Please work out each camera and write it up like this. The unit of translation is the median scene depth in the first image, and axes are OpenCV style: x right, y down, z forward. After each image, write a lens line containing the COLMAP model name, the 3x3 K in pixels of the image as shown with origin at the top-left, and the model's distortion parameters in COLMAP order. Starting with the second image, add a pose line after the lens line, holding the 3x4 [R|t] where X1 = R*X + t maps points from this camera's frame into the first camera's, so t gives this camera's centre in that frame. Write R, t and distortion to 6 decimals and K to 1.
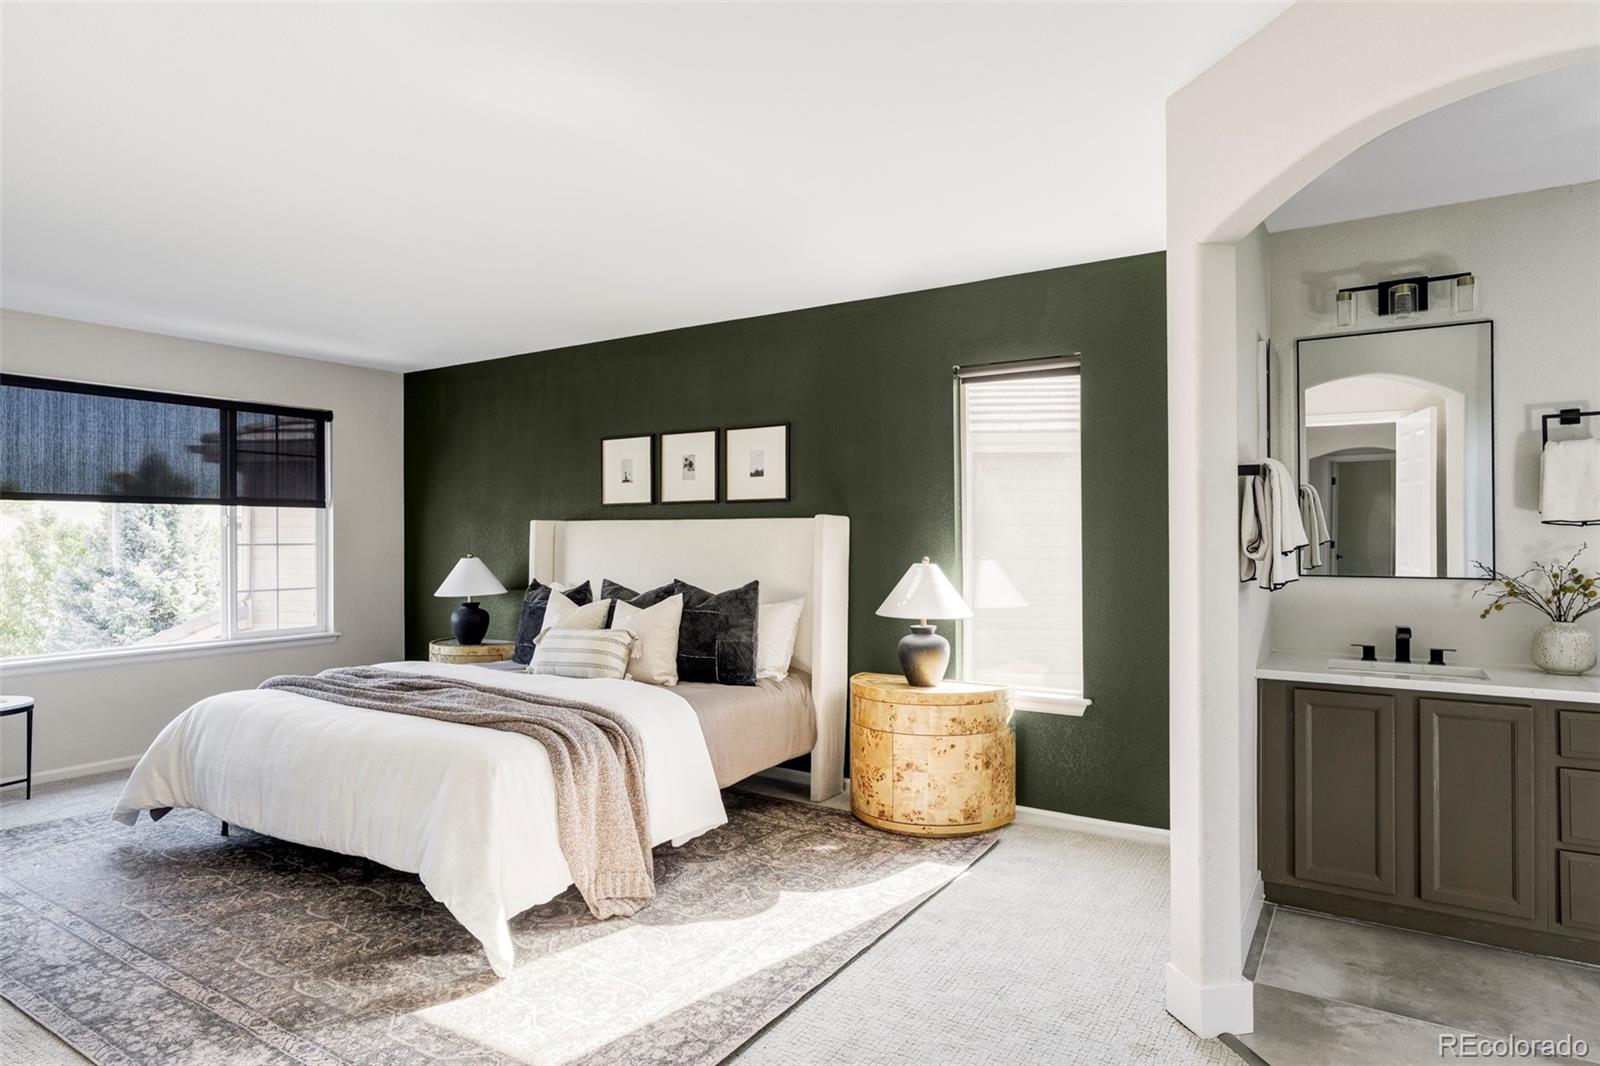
lens RADIAL K [[905.2, 0, 800.0], [0, 905.2, 533.0], [0, 0, 1]] dist [-0.002184, -0.000896]
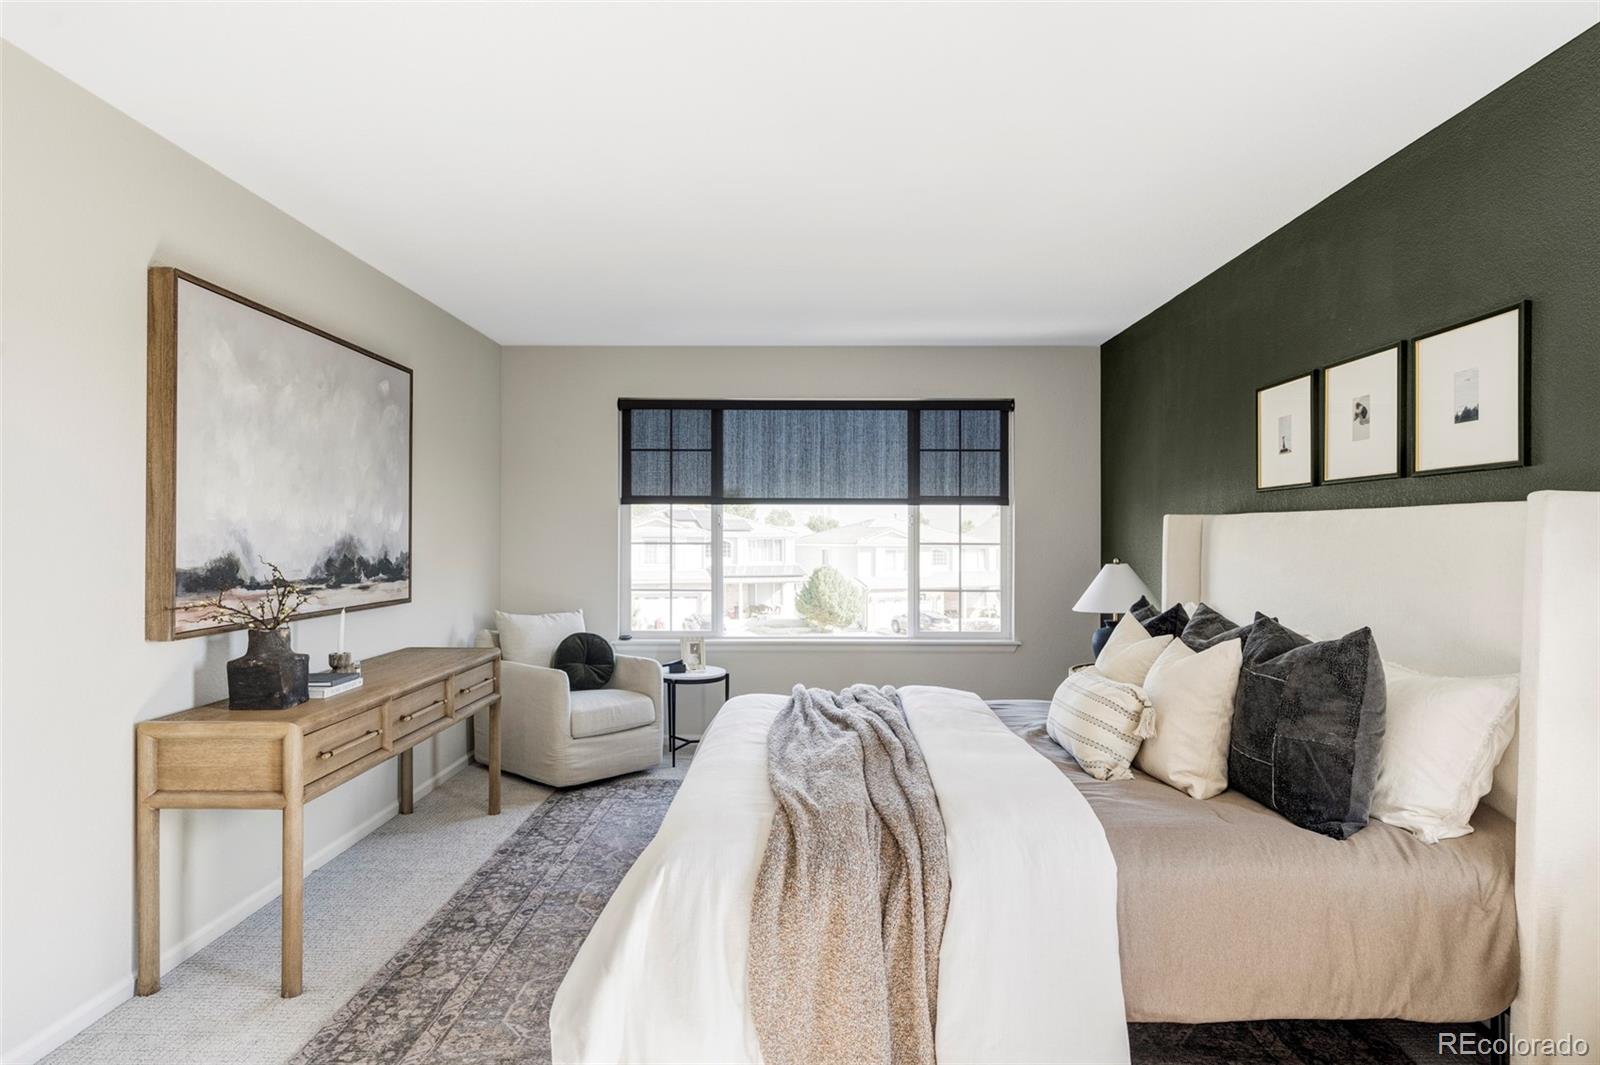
lens RADIAL K [[905.2, 0, 800.0], [0, 905.2, 532.5], [0, 0, 1]] dist [-0.002184, -0.000896]
pose [[0.529290, 0.001276, -0.848440, 0.213127], [-0.000415, 0.999999, 0.001245, -0.000685], [0.848441, -0.000307, 0.529290, 0.475588]]
